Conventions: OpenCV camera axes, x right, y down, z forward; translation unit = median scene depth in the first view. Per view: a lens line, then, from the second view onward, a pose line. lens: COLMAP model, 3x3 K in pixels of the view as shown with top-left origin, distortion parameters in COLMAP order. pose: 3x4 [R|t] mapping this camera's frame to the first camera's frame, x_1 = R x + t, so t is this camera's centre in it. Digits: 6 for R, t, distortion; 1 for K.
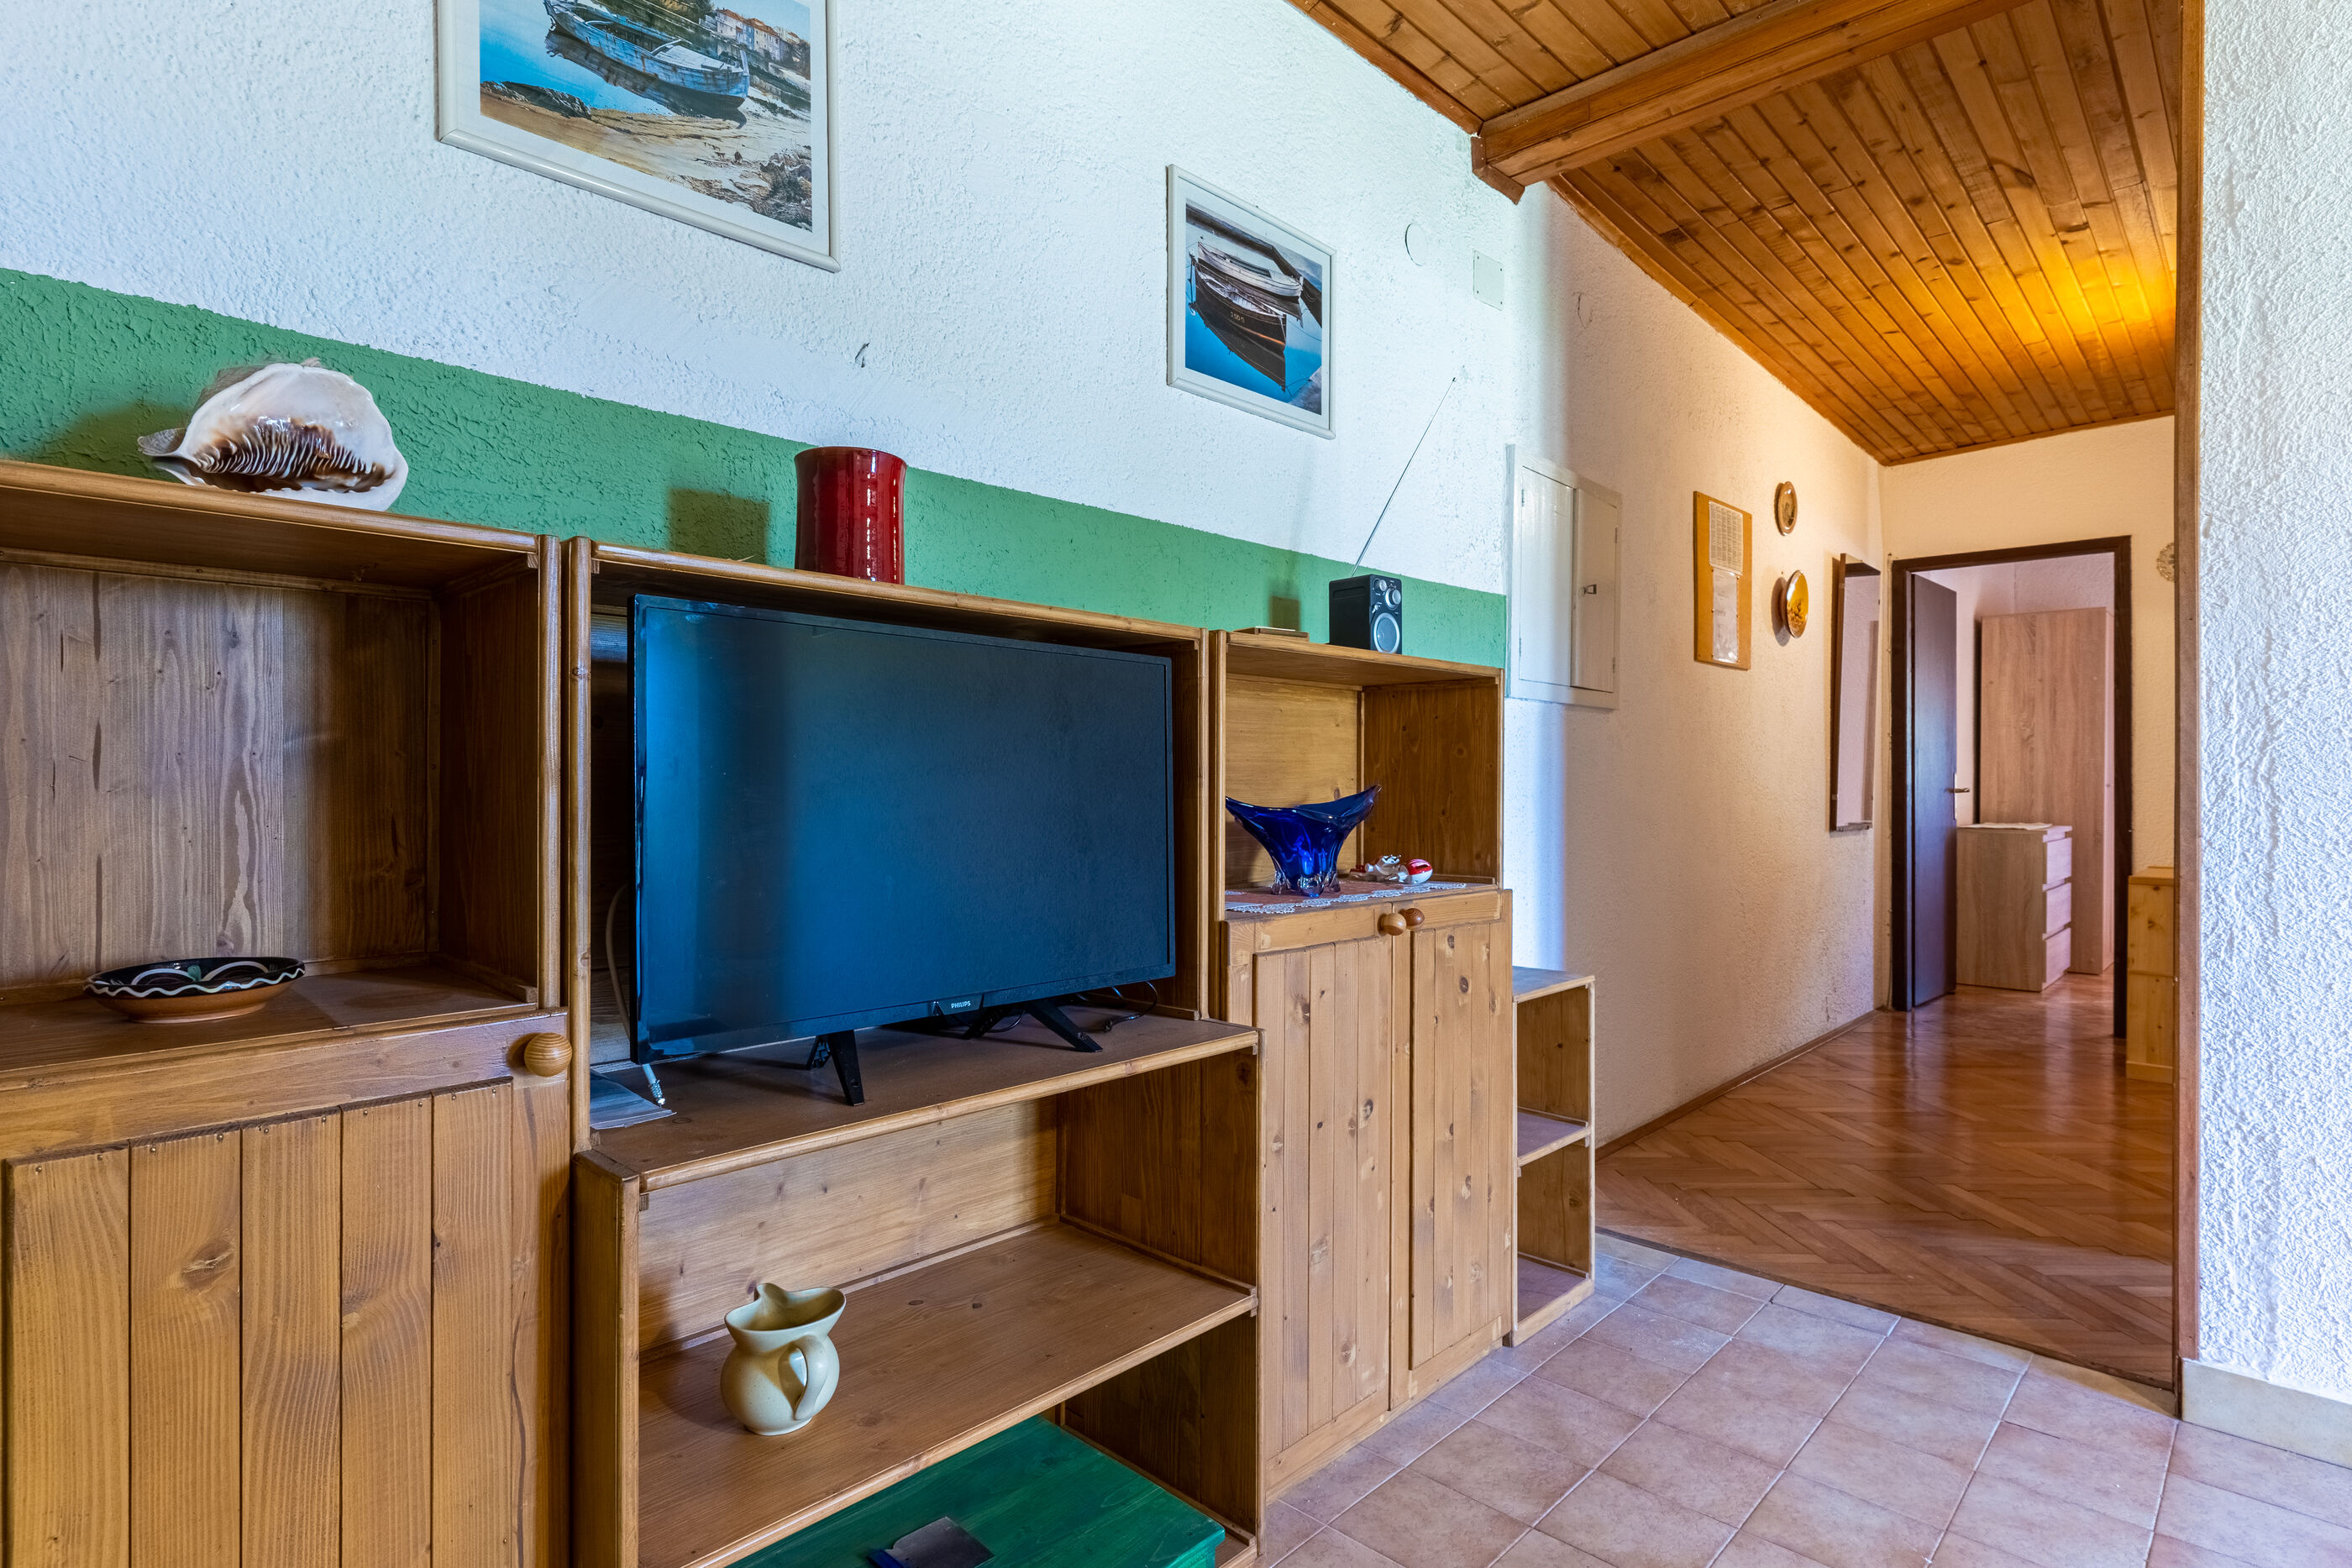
lens RADIAL K [[1195.3, 0, 1171.1], [0, 1195.3, 781.0], [0, 0, 1]] dist [0.003857, -0.000878]
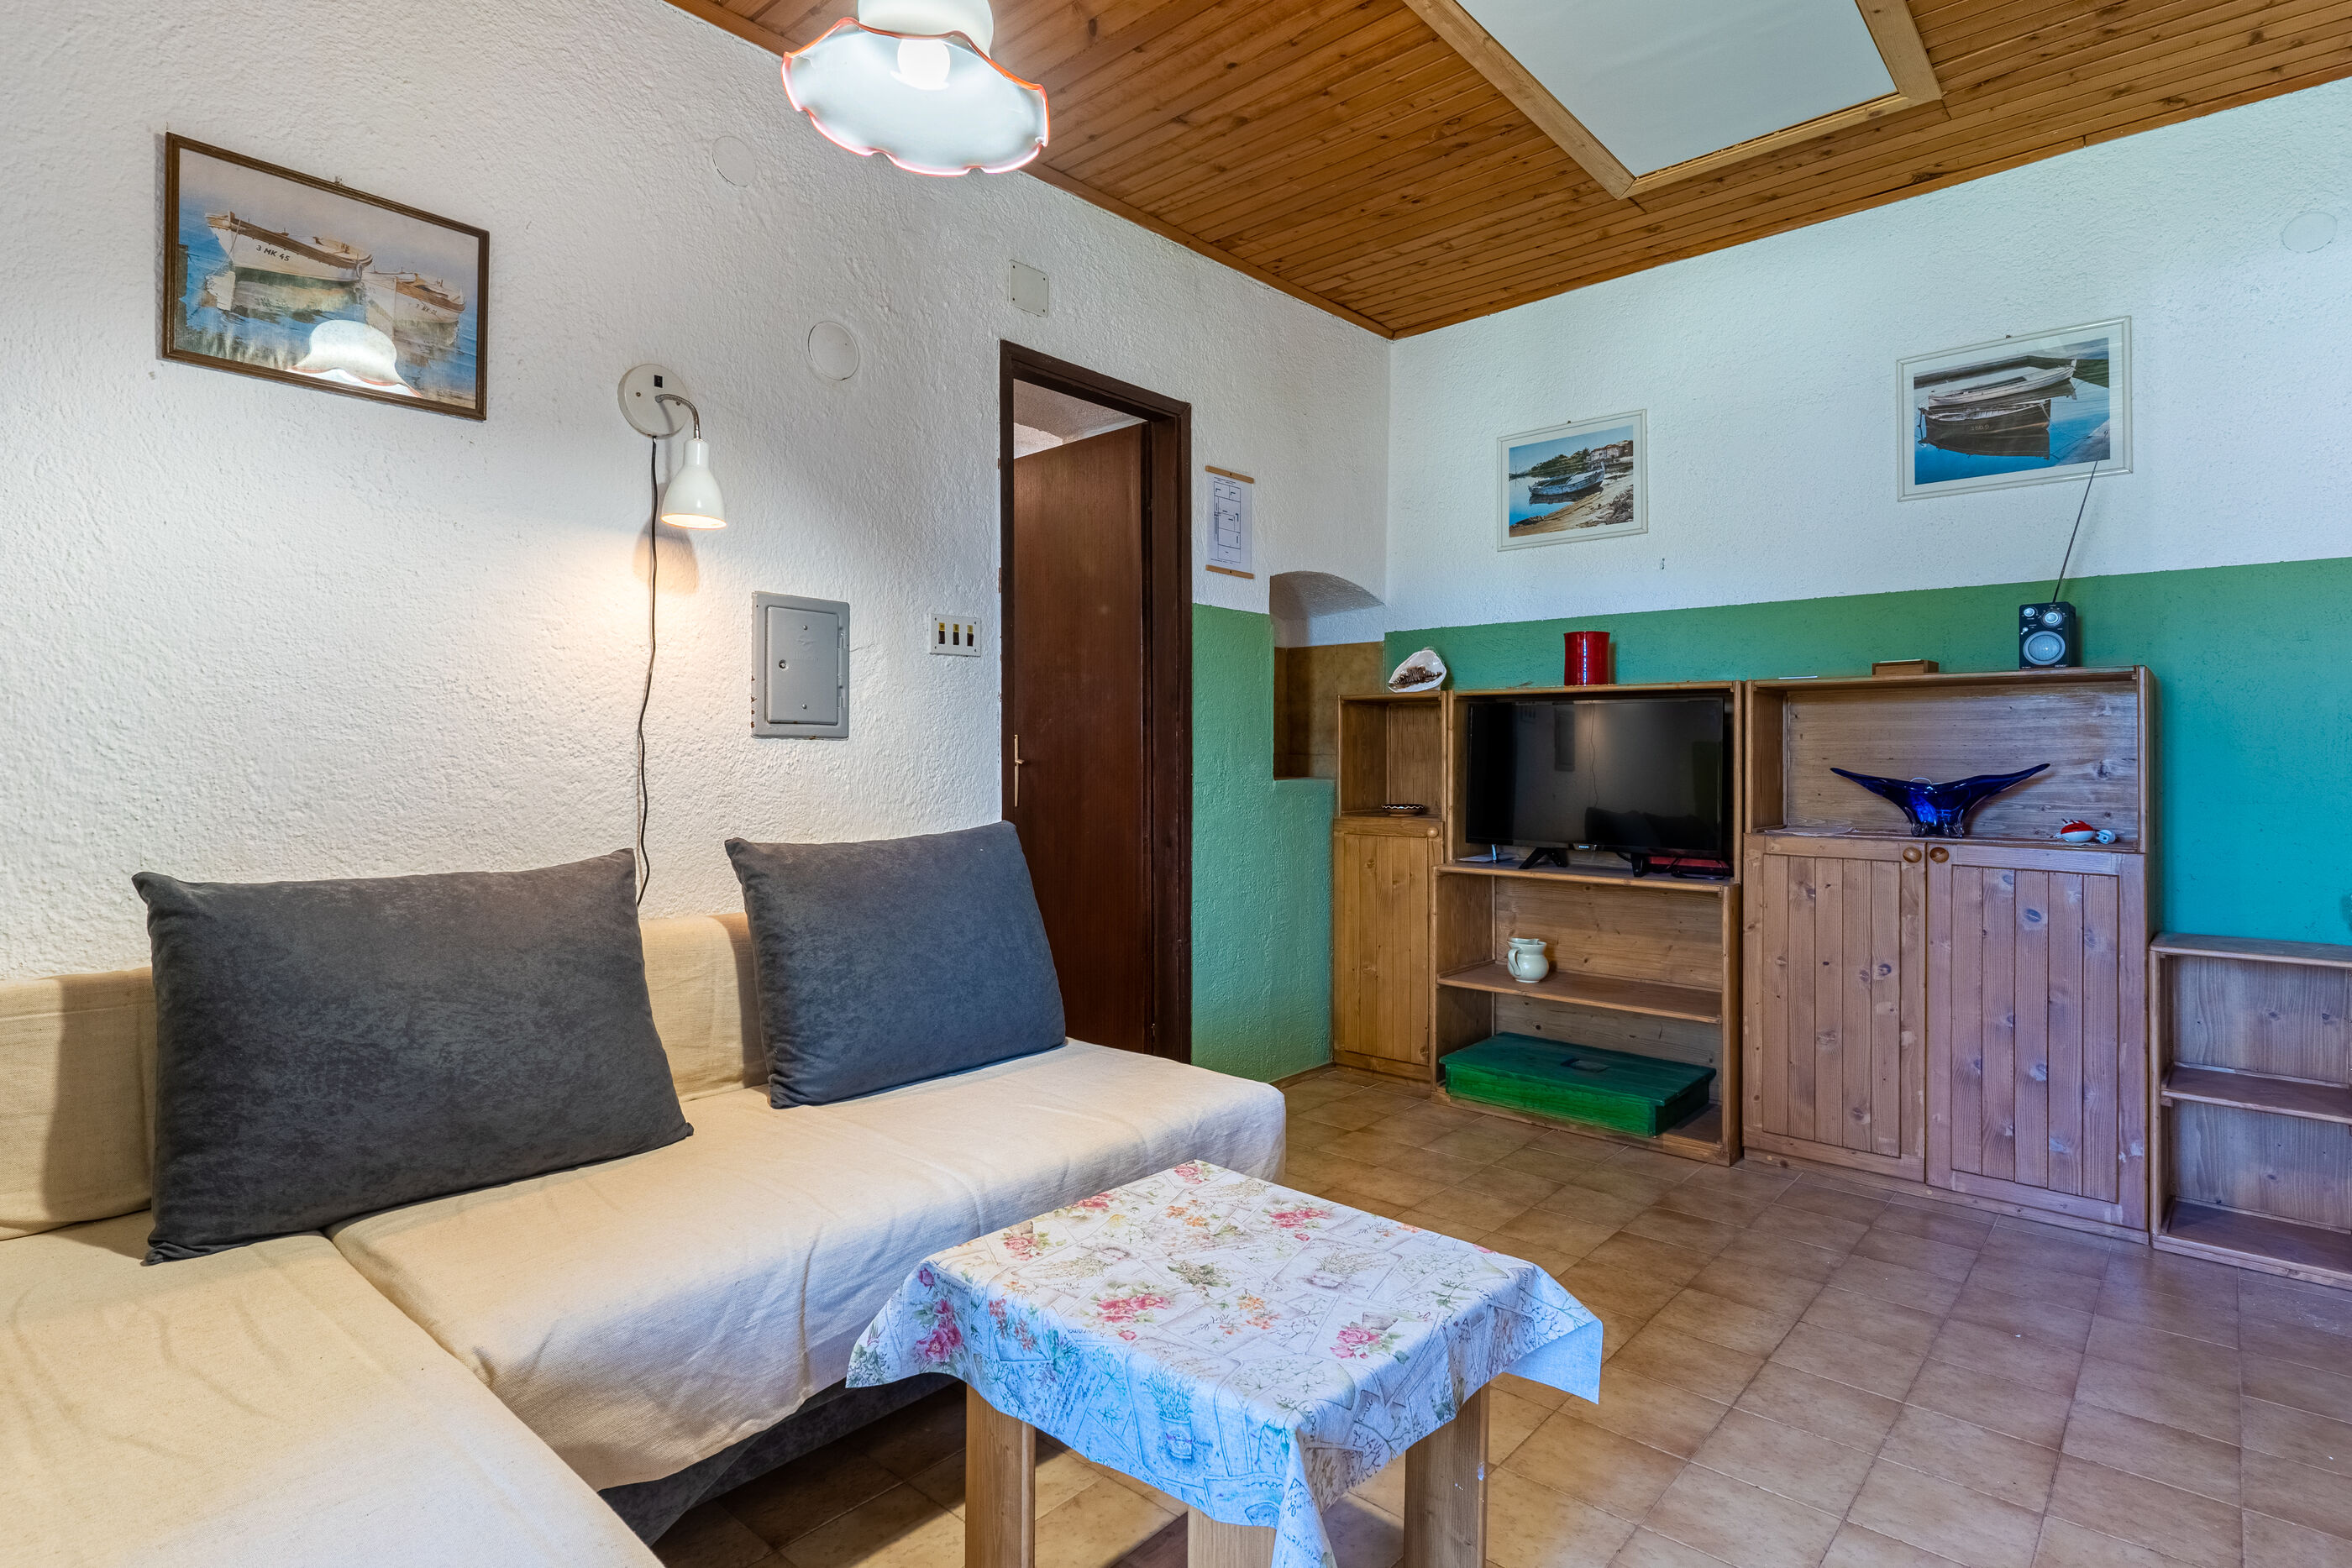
lens RADIAL K [[1195.3, 0, 1169.3], [0, 1195.3, 762.2], [0, 0, 1]] dist [0.003857, -0.000878]
pose [[0.074337, 0.002100, -0.997231, 1.756740], [-0.004724, 0.999987, 0.001753, 0.004400], [0.997222, 0.004581, 0.074346, -0.053588]]
